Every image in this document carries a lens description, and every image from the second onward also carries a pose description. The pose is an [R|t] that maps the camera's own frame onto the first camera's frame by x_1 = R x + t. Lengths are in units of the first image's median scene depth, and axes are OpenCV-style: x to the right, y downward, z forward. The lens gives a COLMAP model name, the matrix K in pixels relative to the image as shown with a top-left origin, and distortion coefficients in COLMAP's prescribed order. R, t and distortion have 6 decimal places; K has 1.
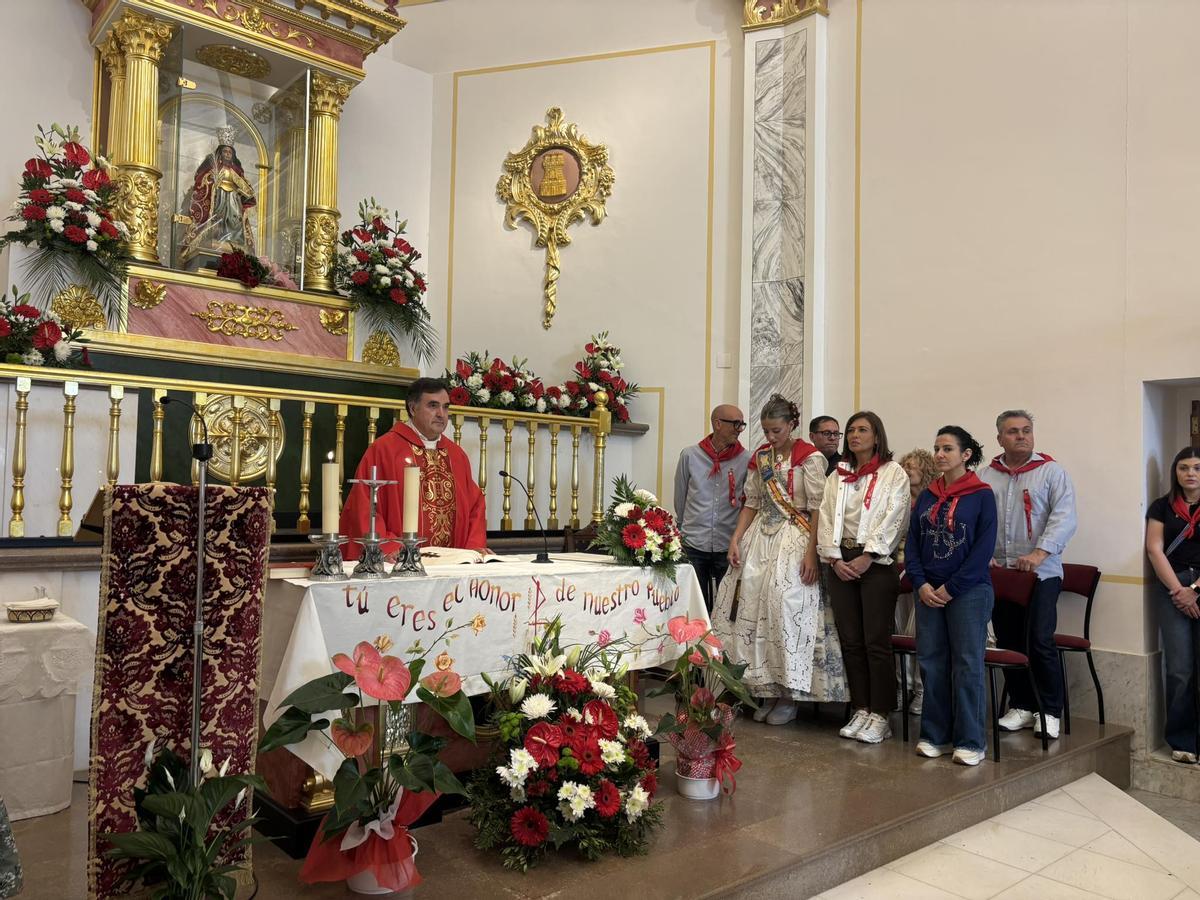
lens RADIAL K [[905.7, 0, 600.0], [0, 905.7, 450.0], [0, 0, 1]] dist [0.072190, -0.072290]
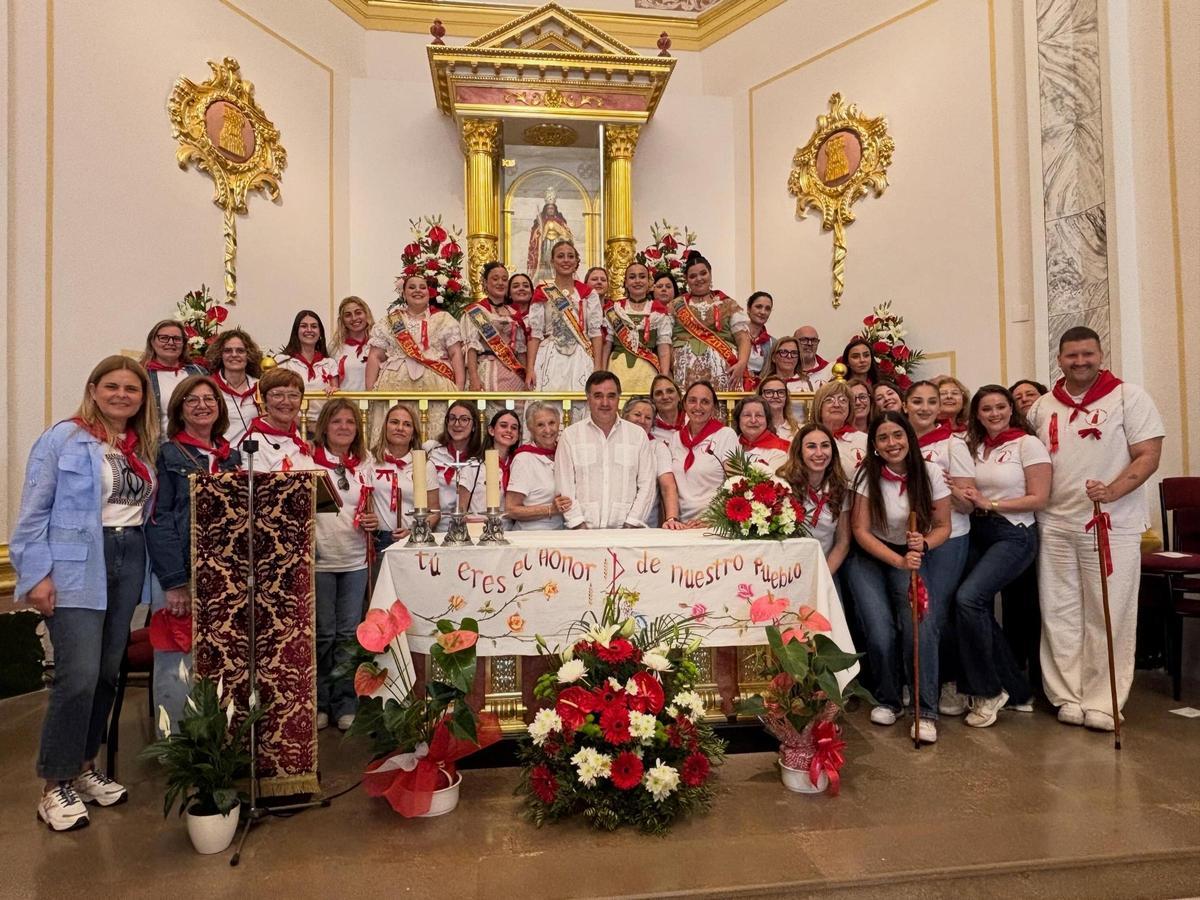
lens RADIAL K [[773.5, 0, 623.6], [0, 773.5, 445.9], [0, 0, 1]] dist [0.051935, -0.063350]
pose [[0.835898, -0.051652, -0.546449, 0.284142], [0.057054, 0.998346, -0.007092, 0.018473], [0.545912, -0.025248, 0.837462, 0.169559]]
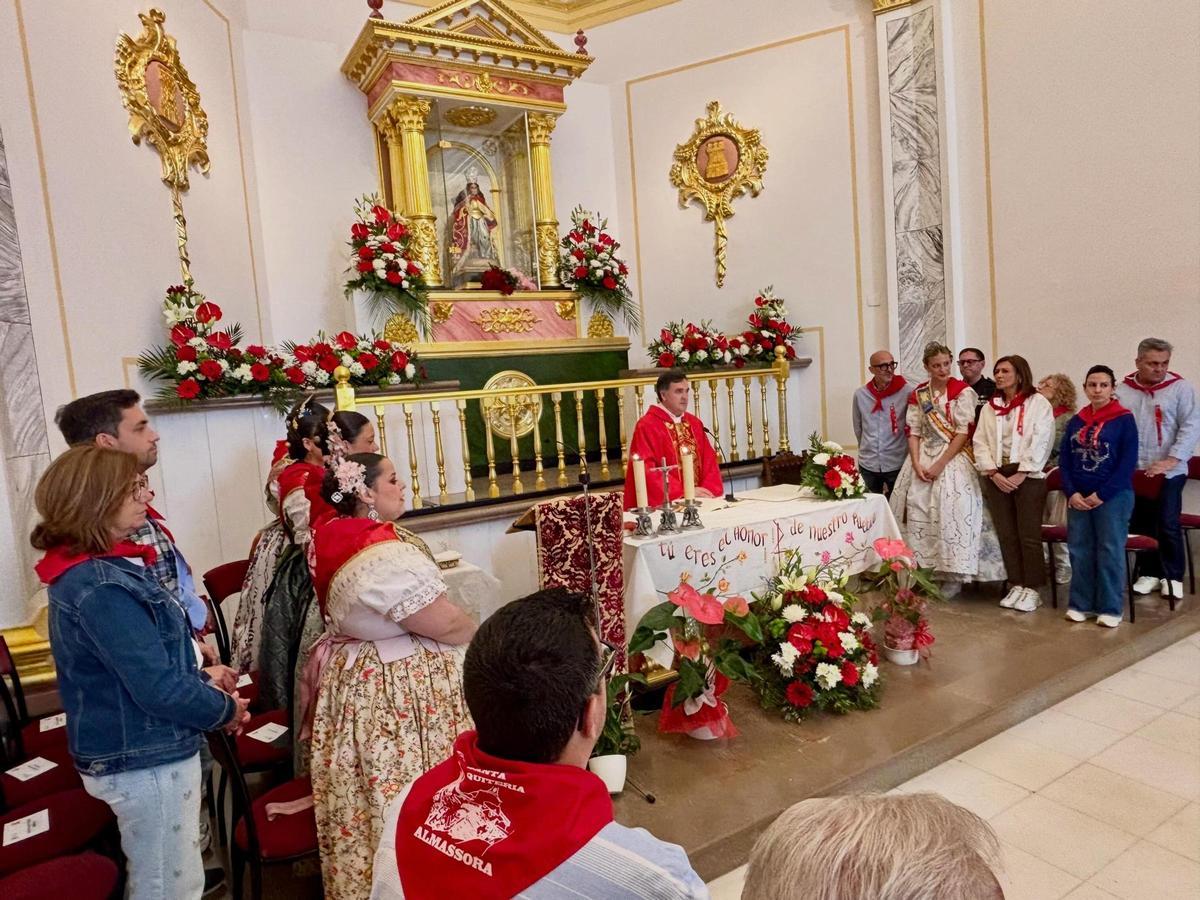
lens RADIAL K [[770.2, 0, 593.5], [0, 770.2, 441.4], [0, 0, 1]] dist [0.049222, -0.041575]
pose [[0.982569, -0.077910, -0.168784, -0.089613], [0.100289, 0.986639, 0.128399, -0.105512], [0.156525, -0.143088, 0.977254, -0.126864]]
